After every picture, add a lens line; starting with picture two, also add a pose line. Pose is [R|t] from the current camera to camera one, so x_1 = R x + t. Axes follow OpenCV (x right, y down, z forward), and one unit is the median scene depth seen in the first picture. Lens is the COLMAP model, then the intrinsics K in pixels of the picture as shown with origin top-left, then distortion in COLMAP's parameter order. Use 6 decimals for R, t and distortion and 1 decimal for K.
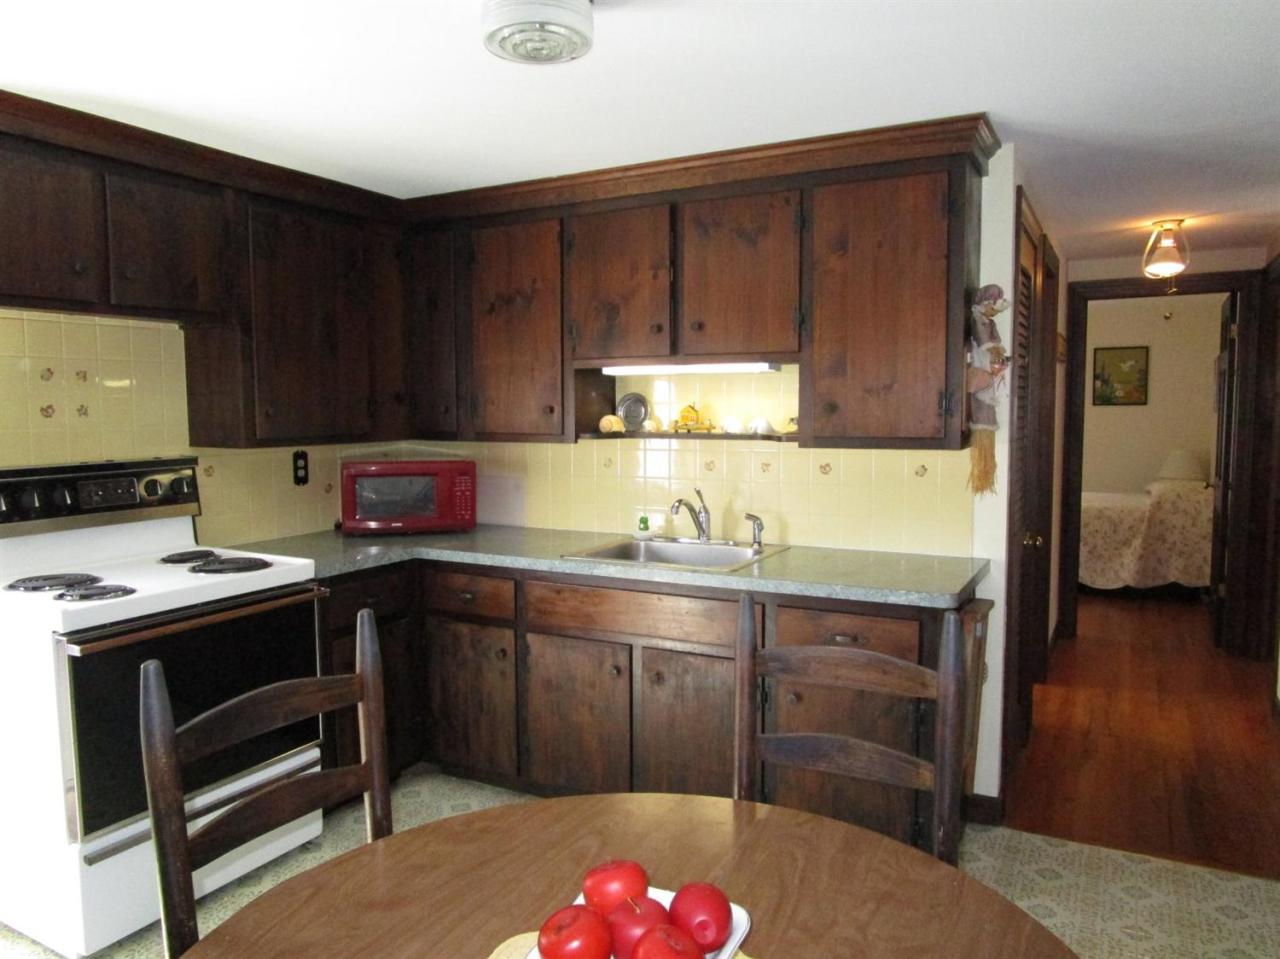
lens RADIAL K [[921.4, 0, 644.2], [0, 921.4, 486.1], [0, 0, 1]] dist [-0.031729, 0.001285]
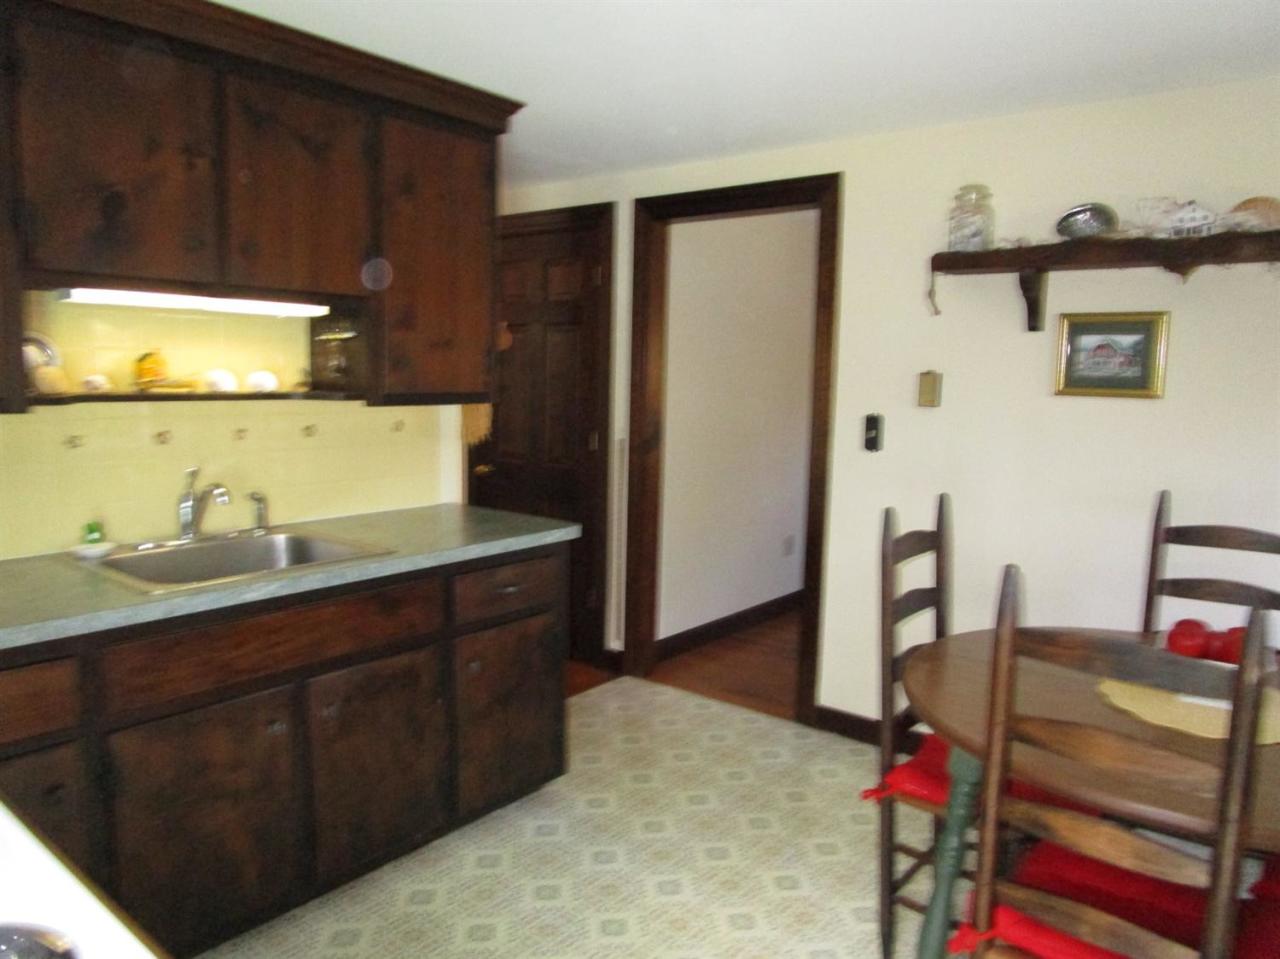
lens RADIAL K [[921.4, 0, 644.2], [0, 921.4, 486.1], [0, 0, 1]] dist [-0.031729, 0.001285]
pose [[0.175076, -0.116652, 0.977620, -0.620647], [0.056719, 0.992502, 0.108271, -0.043717], [-0.982920, 0.036494, 0.180380, 0.547210]]
